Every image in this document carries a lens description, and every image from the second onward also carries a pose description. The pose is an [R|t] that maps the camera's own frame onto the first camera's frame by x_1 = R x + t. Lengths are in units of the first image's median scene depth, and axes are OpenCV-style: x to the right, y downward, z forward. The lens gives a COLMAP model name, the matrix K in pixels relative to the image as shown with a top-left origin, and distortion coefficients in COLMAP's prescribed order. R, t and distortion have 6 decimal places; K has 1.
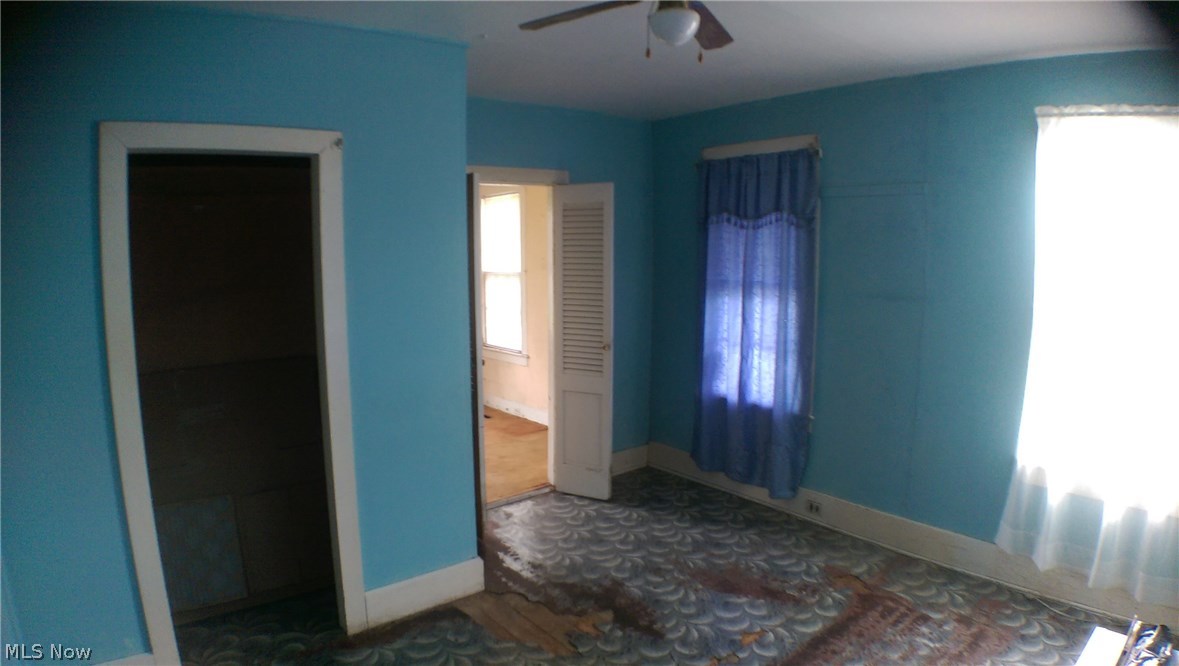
lens RADIAL K [[662.2, 0, 585.7], [0, 662.2, 329.8], [0, 0, 1]] dist [-0.141368, 0.000156]
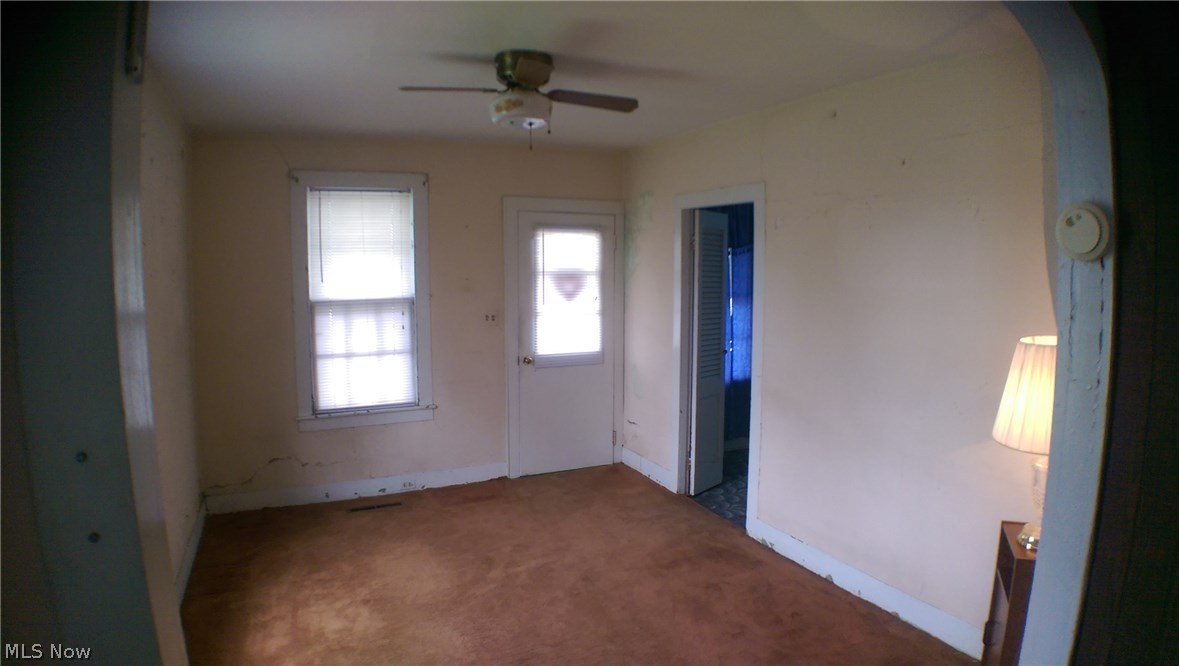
lens RADIAL K [[662.2, 0, 585.7], [0, 662.2, 329.8], [0, 0, 1]] dist [-0.141368, 0.000156]
pose [[0.247926, -0.080916, 0.965394, -0.858178], [0.111381, 0.992279, 0.054565, -0.077754], [-0.962355, 0.093999, 0.255024, 0.692363]]
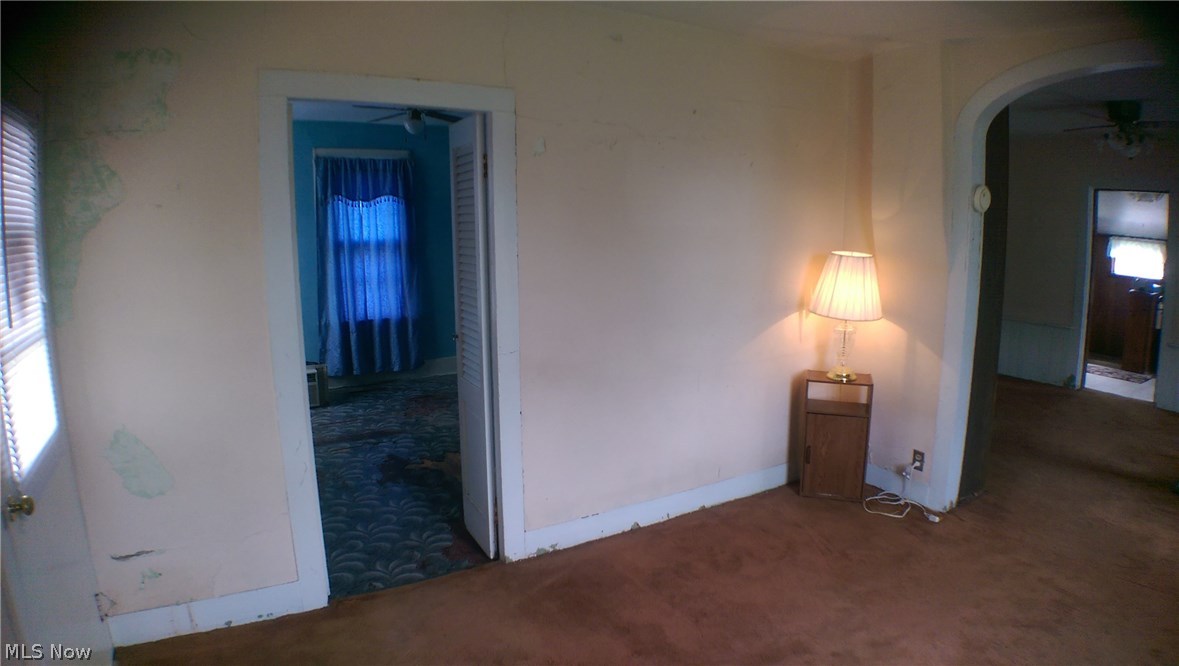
lens RADIAL K [[662.2, 0, 585.7], [0, 662.2, 329.8], [0, 0, 1]] dist [-0.141368, 0.000156]
pose [[-0.989097, -0.012314, 0.146751, -0.296901], [0.028491, 0.961671, 0.272721, -0.127614], [-0.144485, 0.273929, -0.950835, 1.167562]]
